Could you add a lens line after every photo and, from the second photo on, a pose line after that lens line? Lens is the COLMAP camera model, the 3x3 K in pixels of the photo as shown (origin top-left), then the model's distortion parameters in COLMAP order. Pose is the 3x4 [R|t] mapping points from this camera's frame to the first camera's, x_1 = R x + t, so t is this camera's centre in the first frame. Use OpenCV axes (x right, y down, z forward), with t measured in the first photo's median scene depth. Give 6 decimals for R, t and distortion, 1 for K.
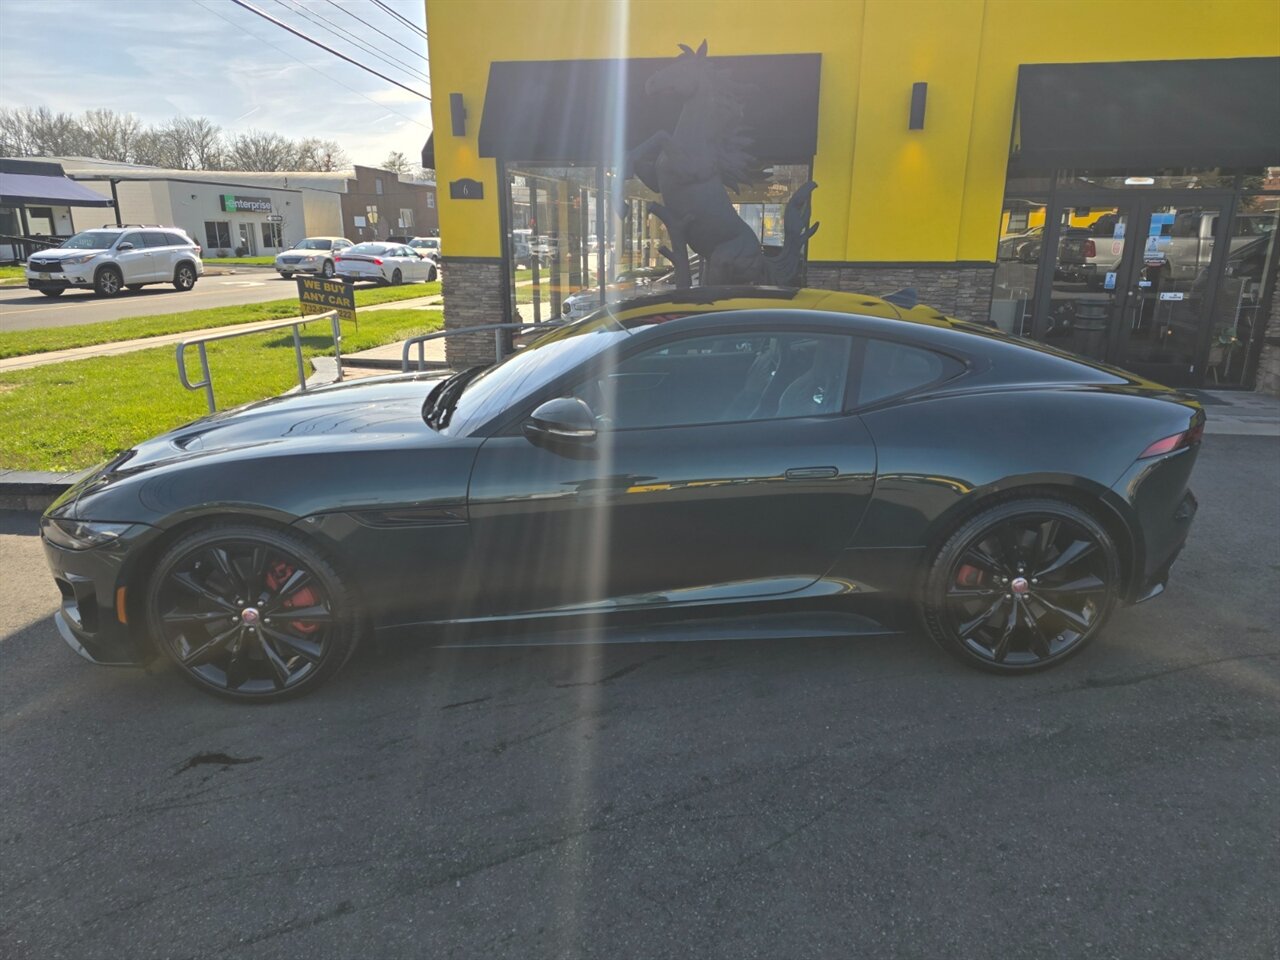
lens RADIAL K [[1005.4, 0, 860.5], [0, 1005.4, 503.6], [0, 0, 1]] dist [0.071455, -0.089717]
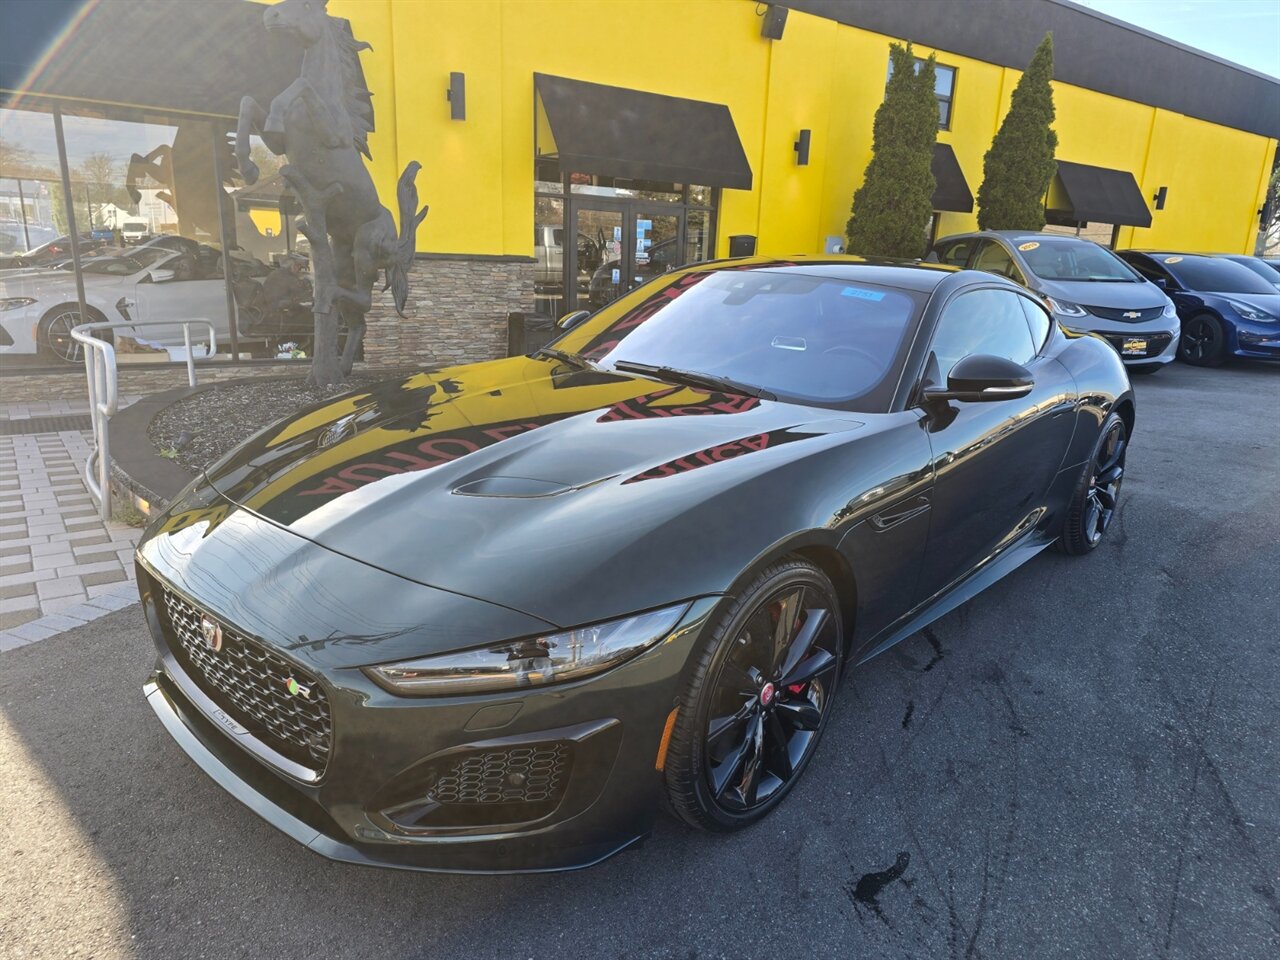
lens RADIAL K [[891.5, 0, 635.8], [0, 891.5, 491.8], [0, 0, 1]] dist [0.054476, -0.037782]
pose [[0.670371, -0.165414, 0.723354, -1.061071], [0.170960, 0.983041, 0.066360, -0.083506], [-0.722063, 0.079179, 0.687281, 0.607582]]
